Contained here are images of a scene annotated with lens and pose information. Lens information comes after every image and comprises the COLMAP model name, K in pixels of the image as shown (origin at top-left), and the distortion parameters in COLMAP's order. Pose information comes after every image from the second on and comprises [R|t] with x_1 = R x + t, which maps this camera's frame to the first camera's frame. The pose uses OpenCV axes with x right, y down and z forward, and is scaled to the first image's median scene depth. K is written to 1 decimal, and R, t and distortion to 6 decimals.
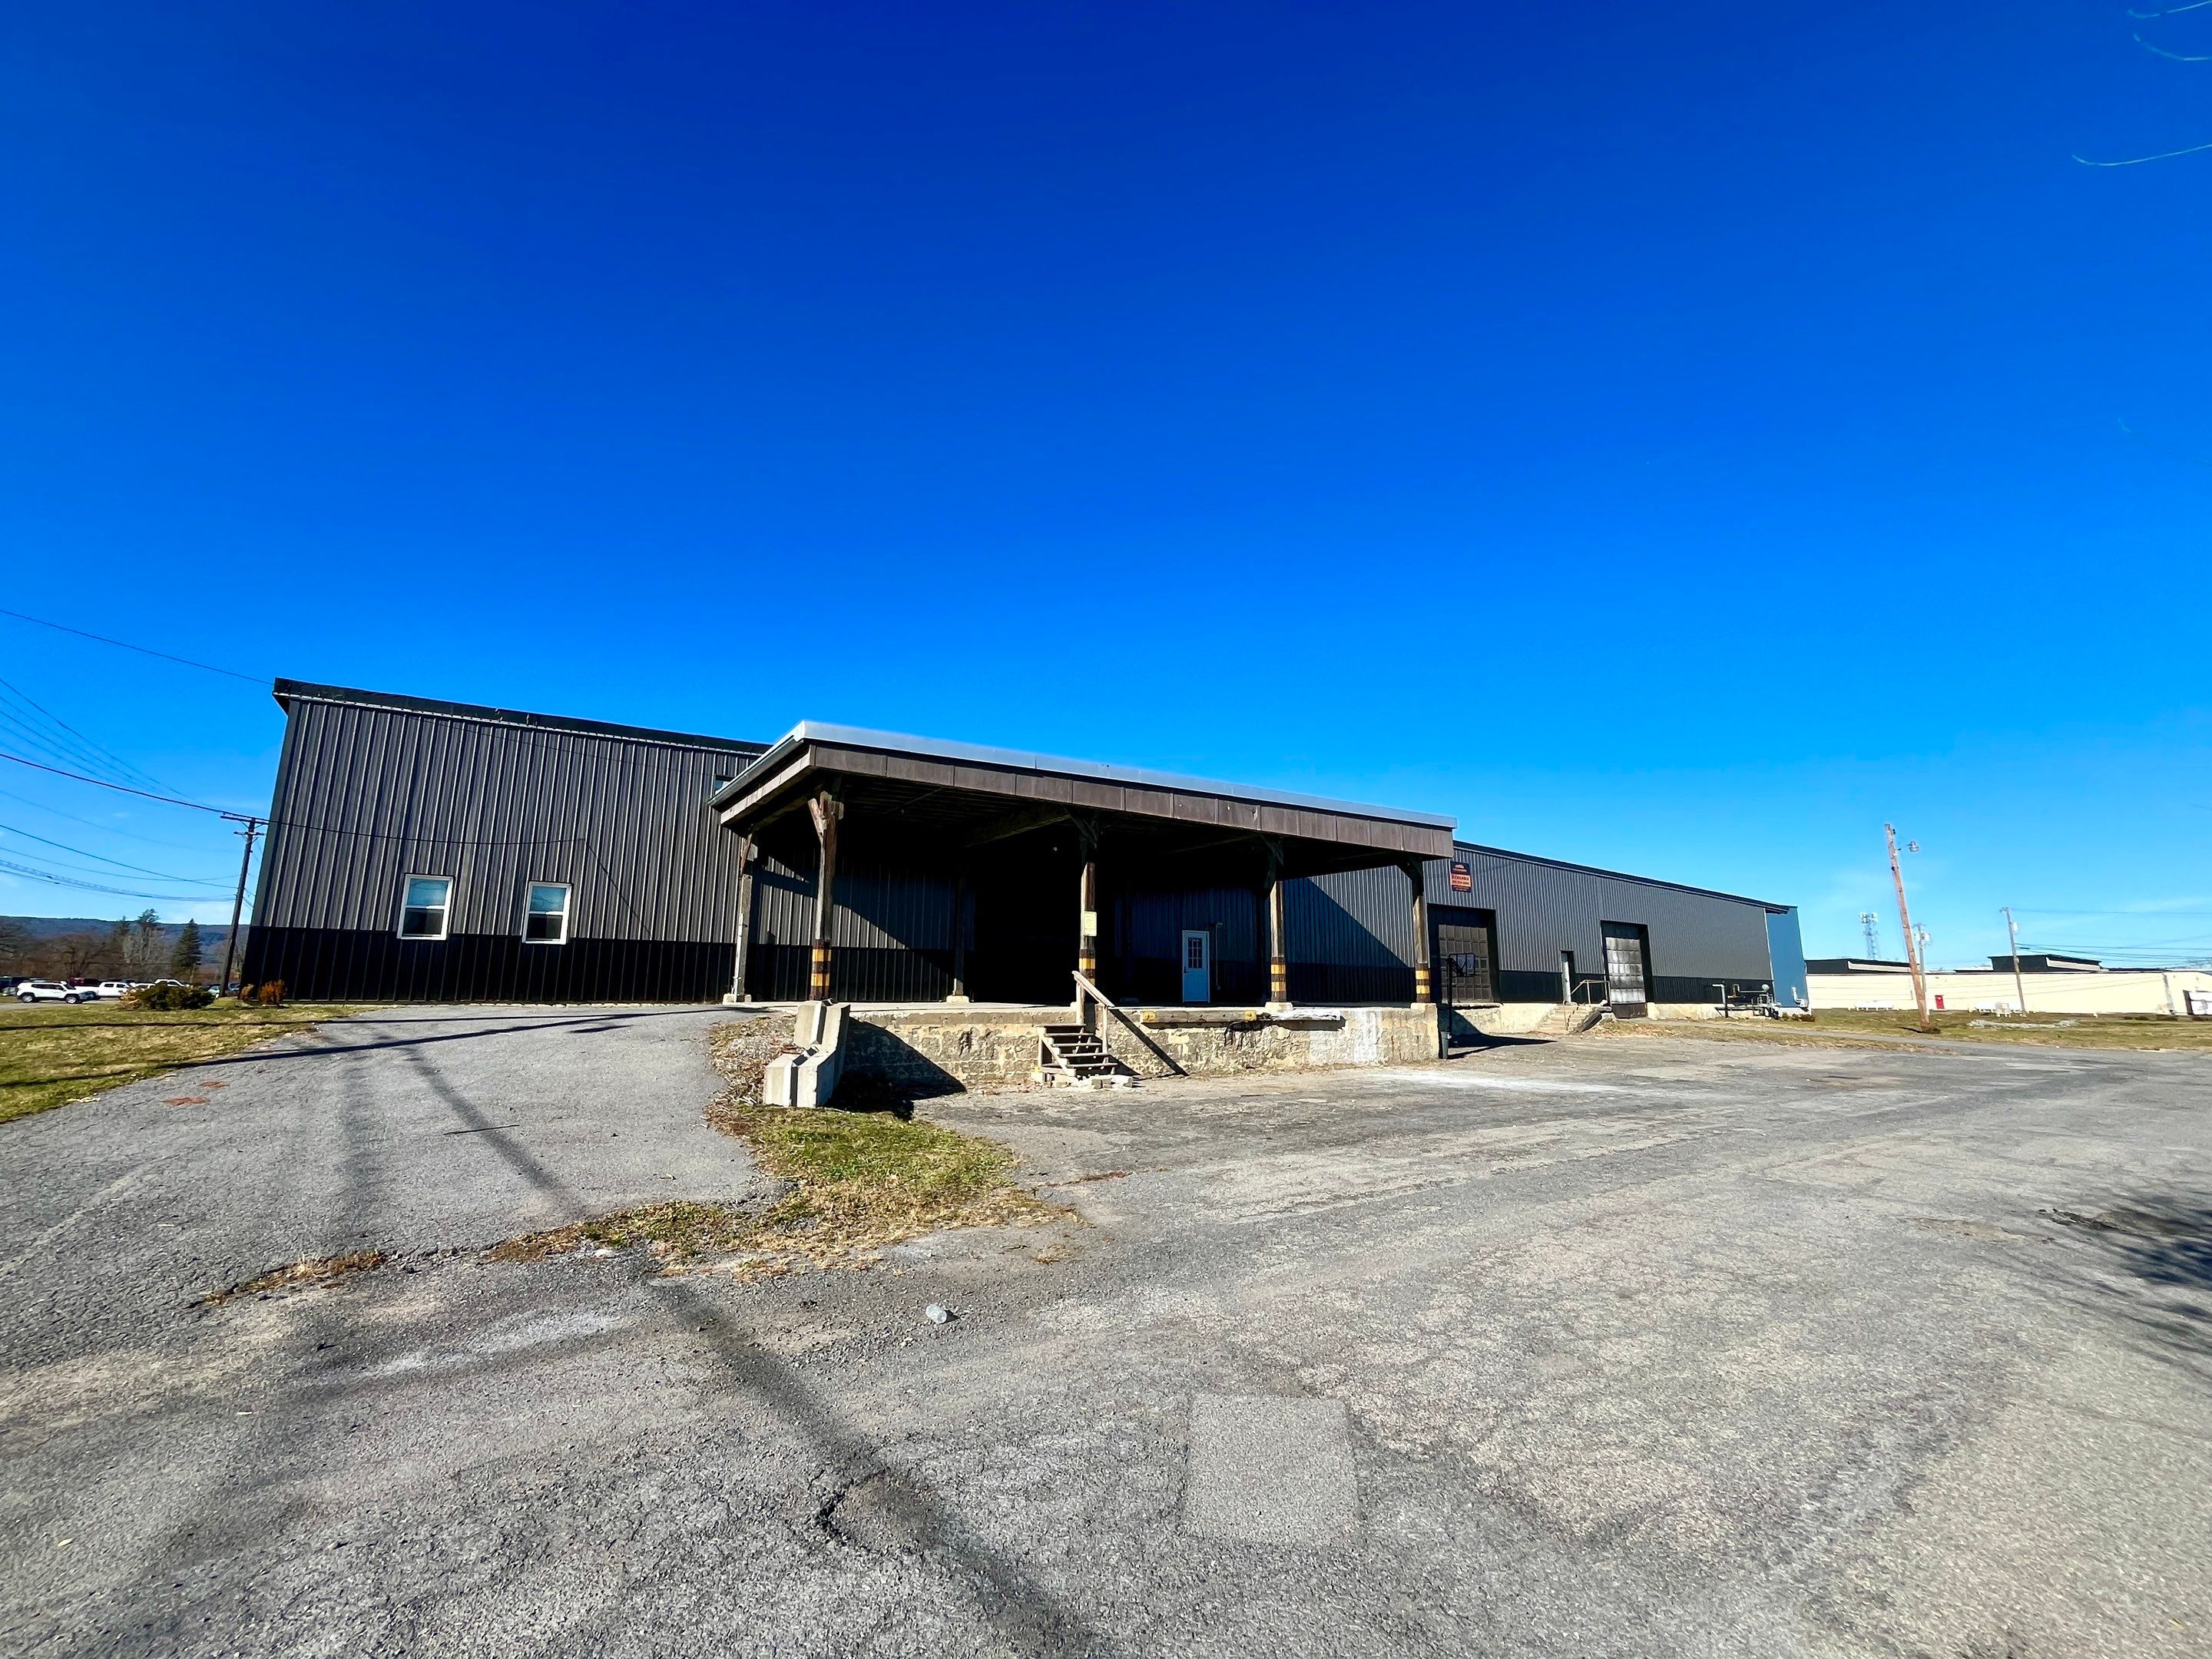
lens RADIAL K [[891.6, 0, 1106.0], [0, 891.6, 829.5], [0, 0, 1]] dist [0.000631, 0.000364]
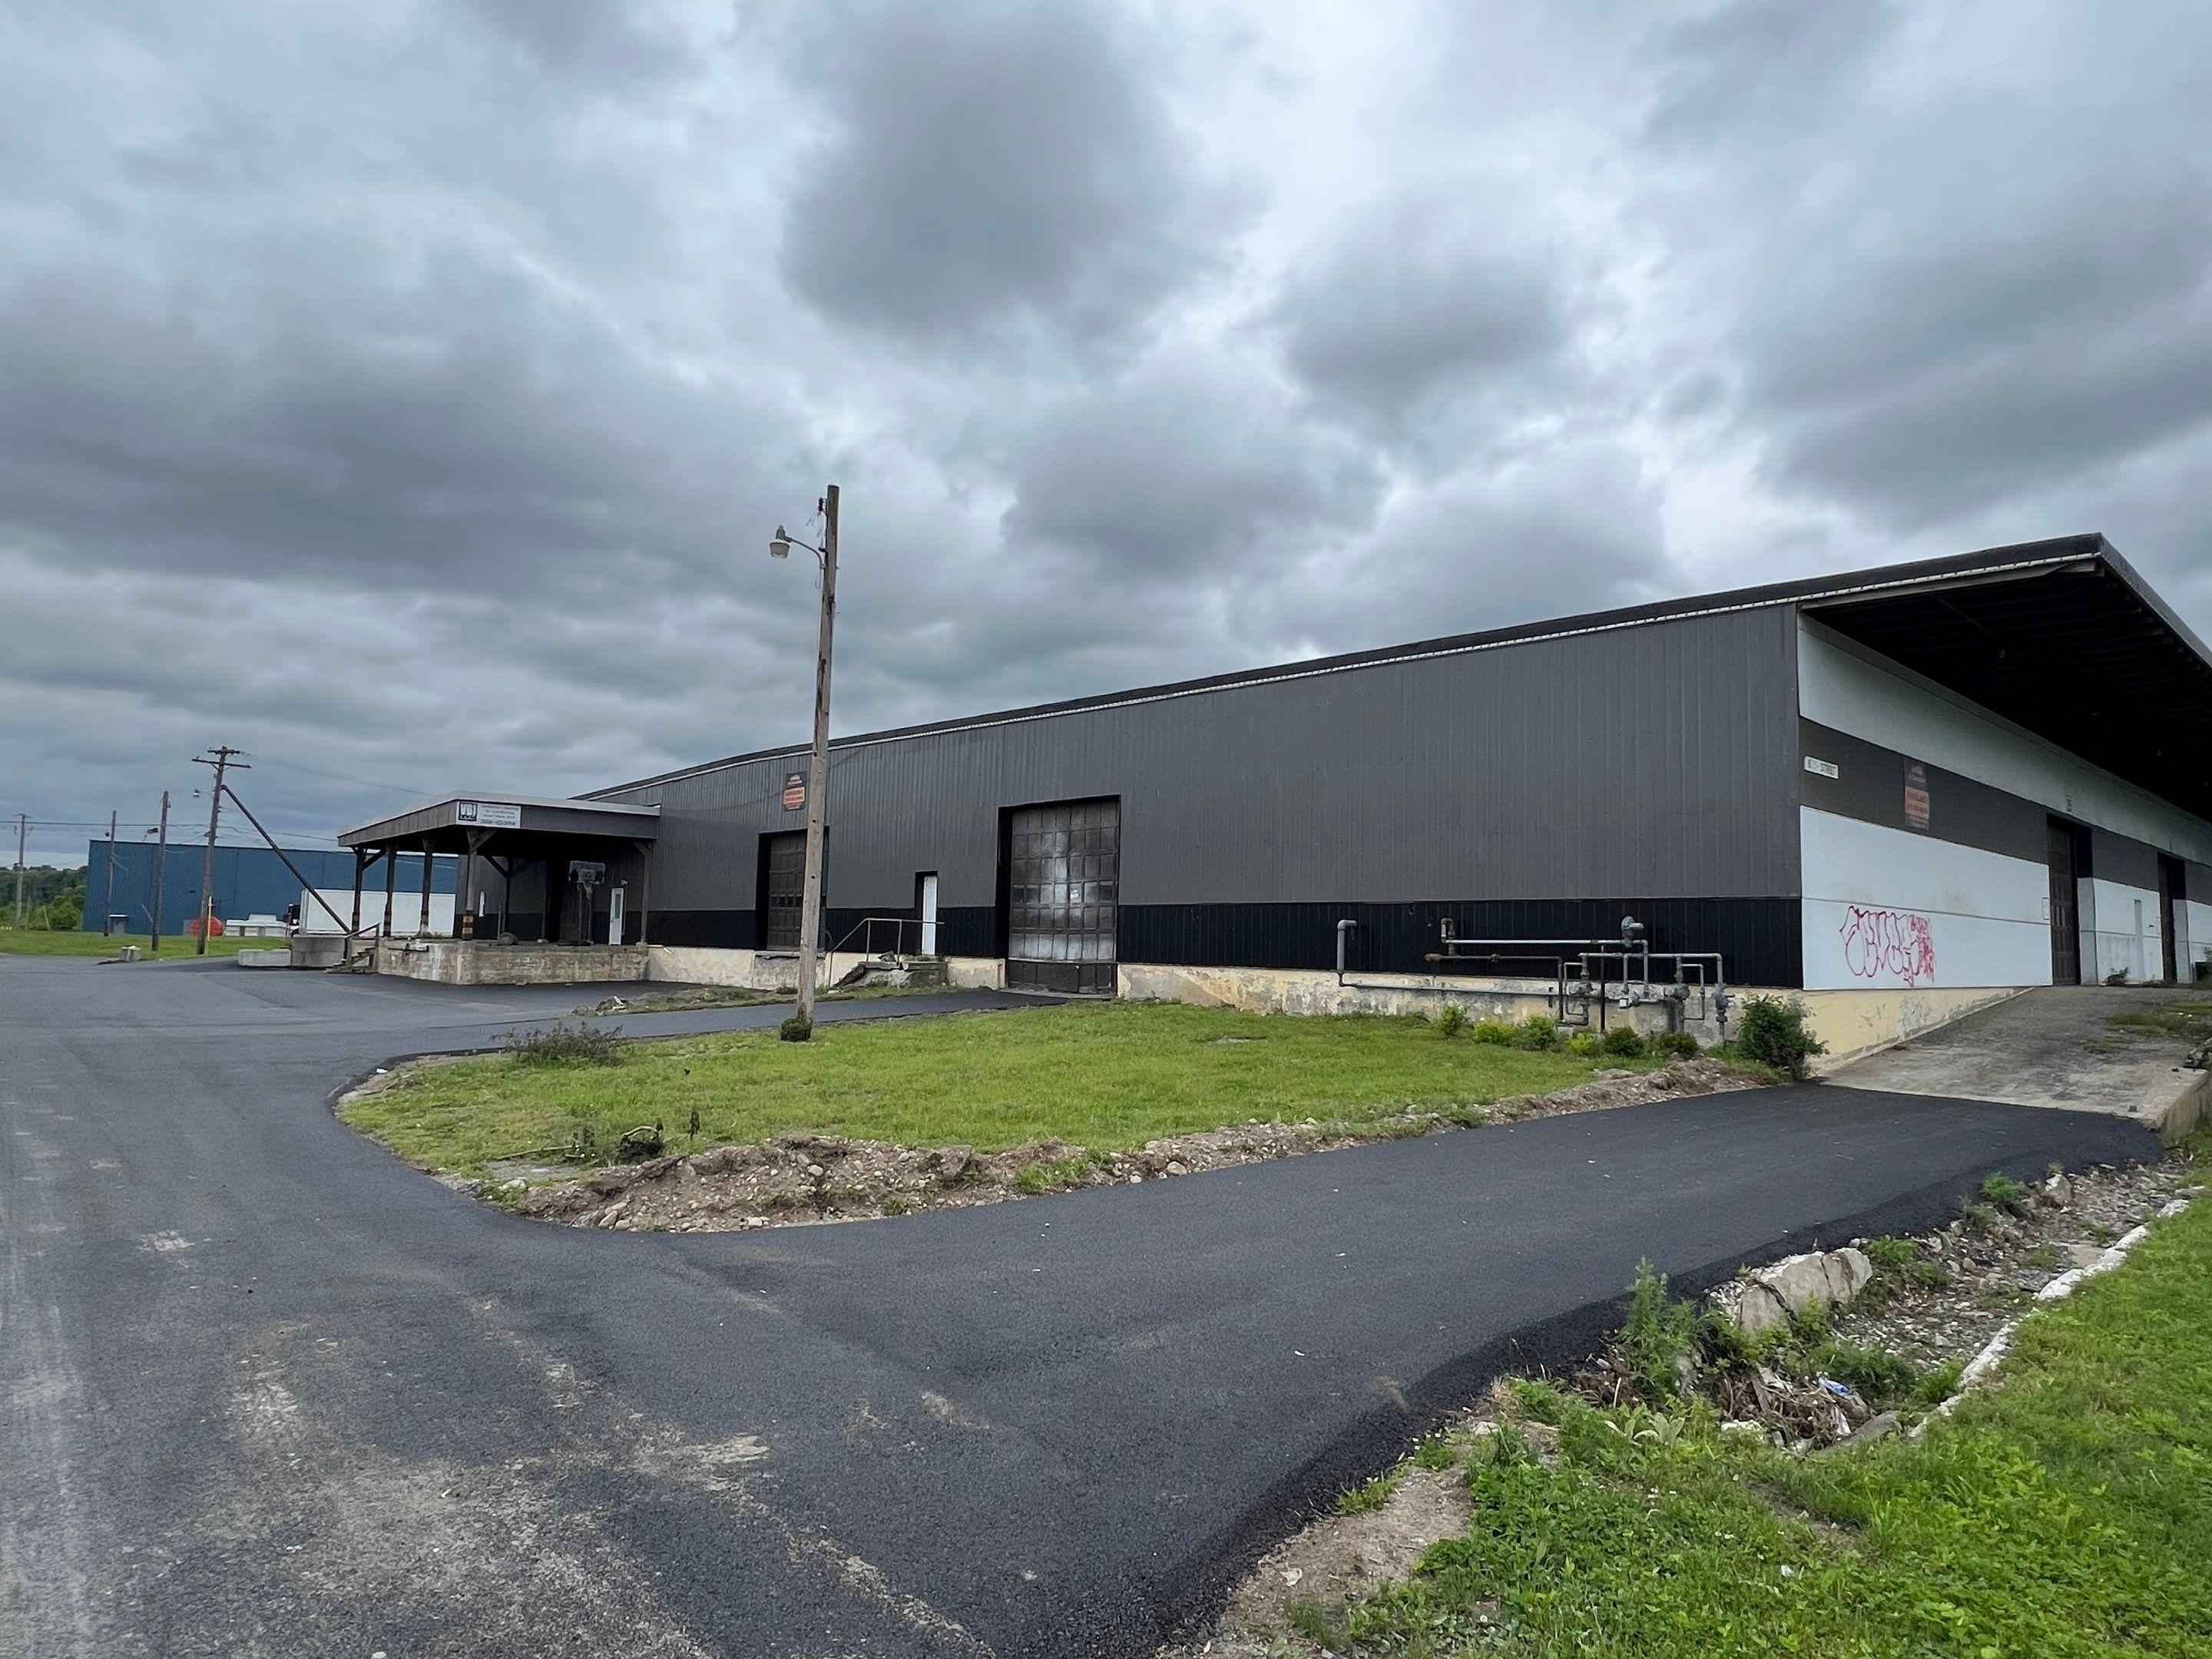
lens RADIAL K [[1302.2, 0, 1106.0], [0, 1302.2, 829.5], [0, 0, 1]] dist [0.001761, 0.000423]
pose [[0.139162, -0.093098, -0.985884, 1.540944], [0.157839, 0.984929, -0.070728, 0.207801], [0.977610, -0.145768, 0.151759, 1.084046]]
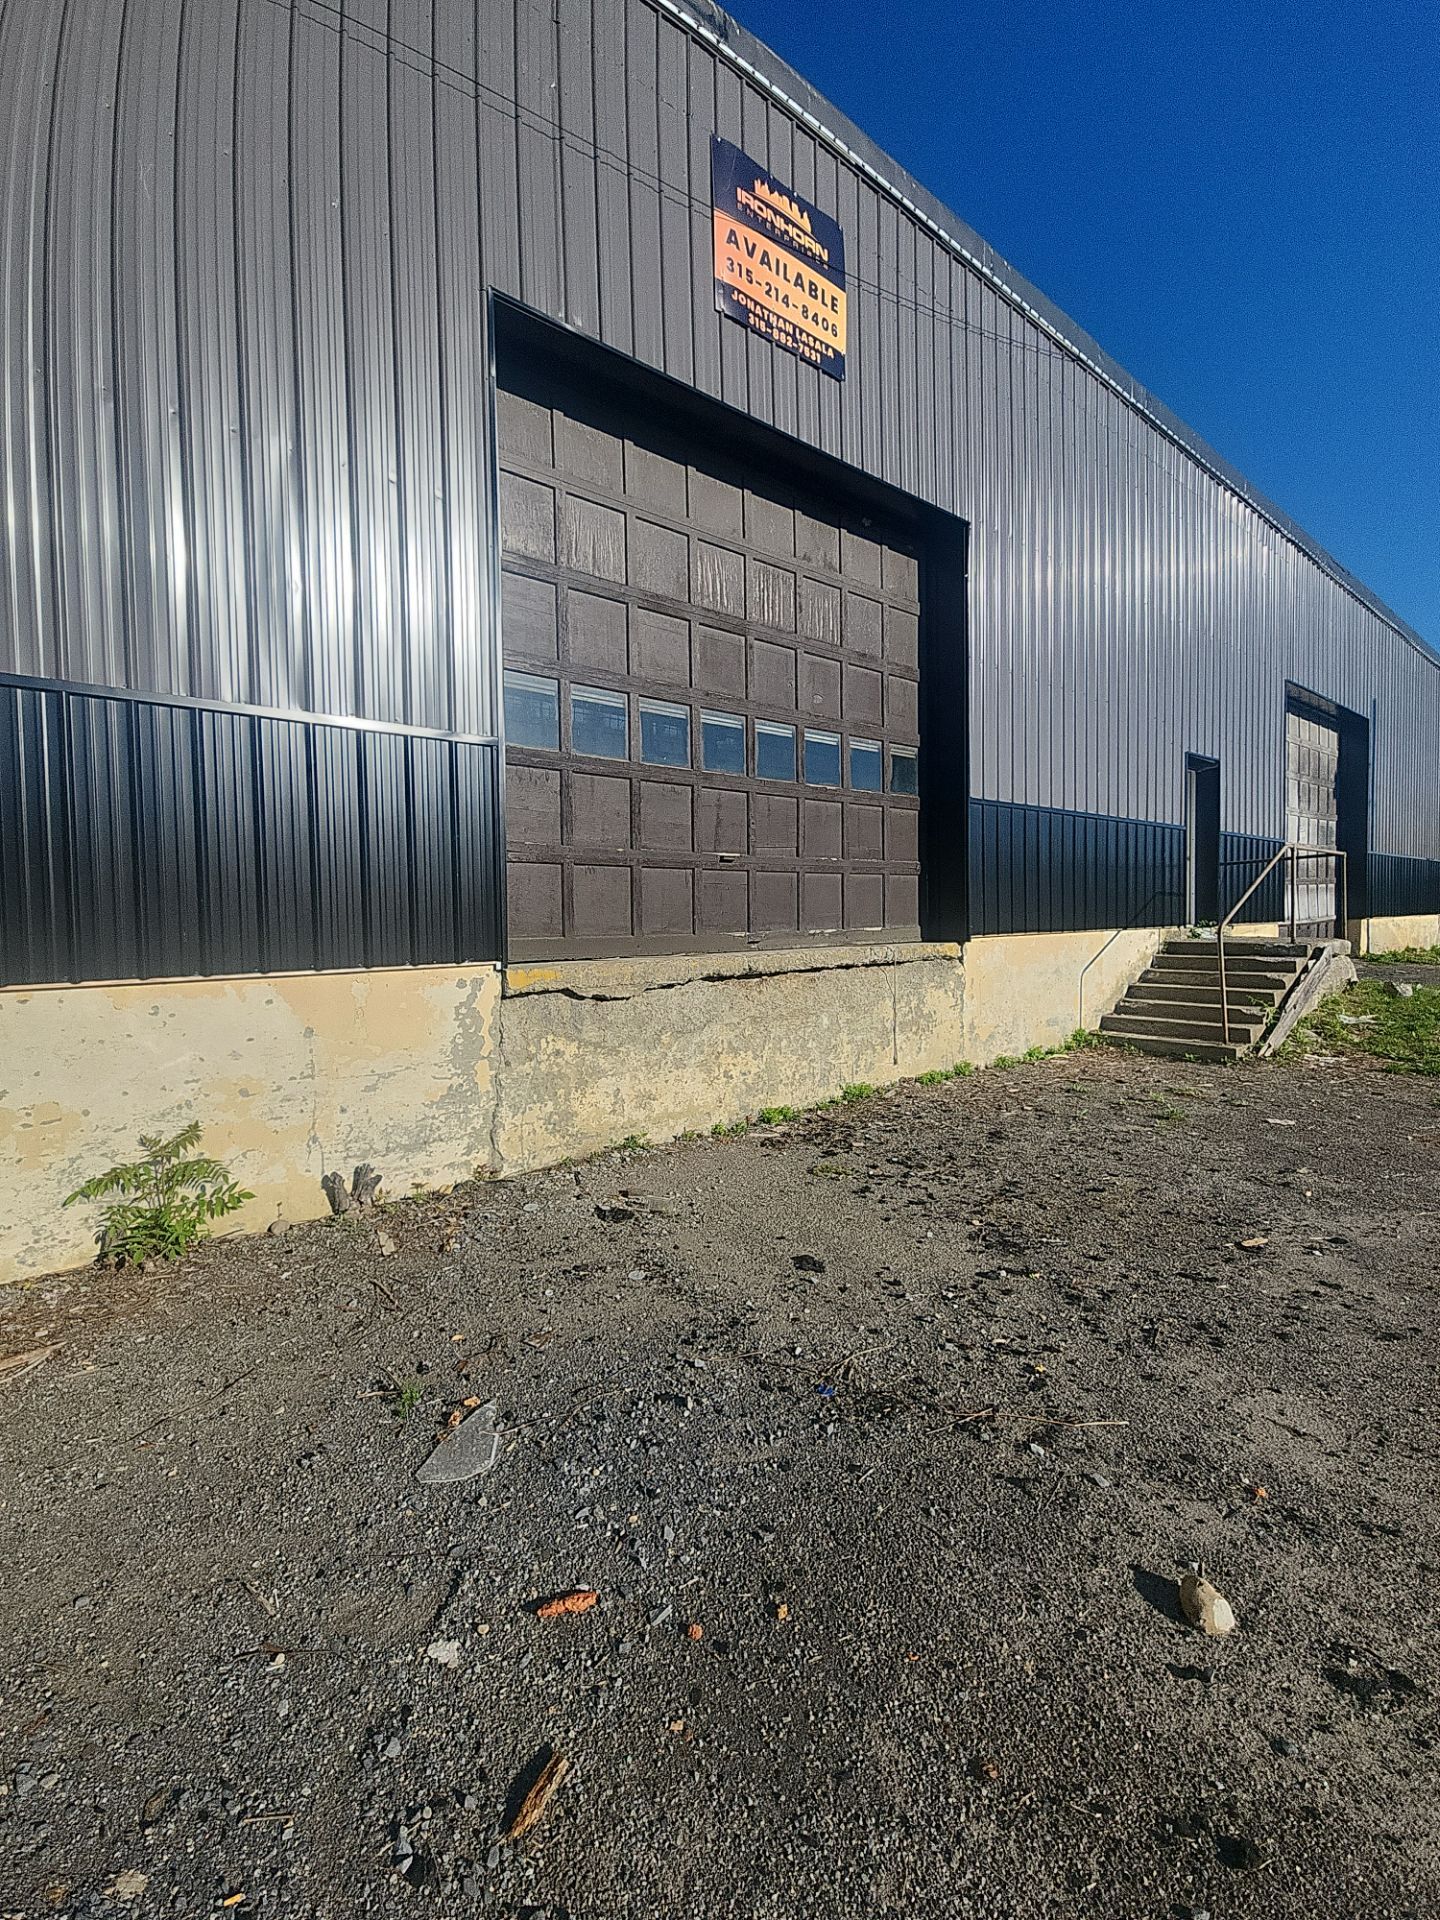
lens RADIAL K [[773.9, 0, 708.1], [0, 773.9, 945.9], [0, 0, 1]] dist [0.000631, 0.000364]
pose [[0.998227, -0.027410, 0.052834, 0.368508], [0.015290, 0.975957, 0.217426, 0.152696], [-0.057523, -0.216232, 0.974646, 0.814893]]
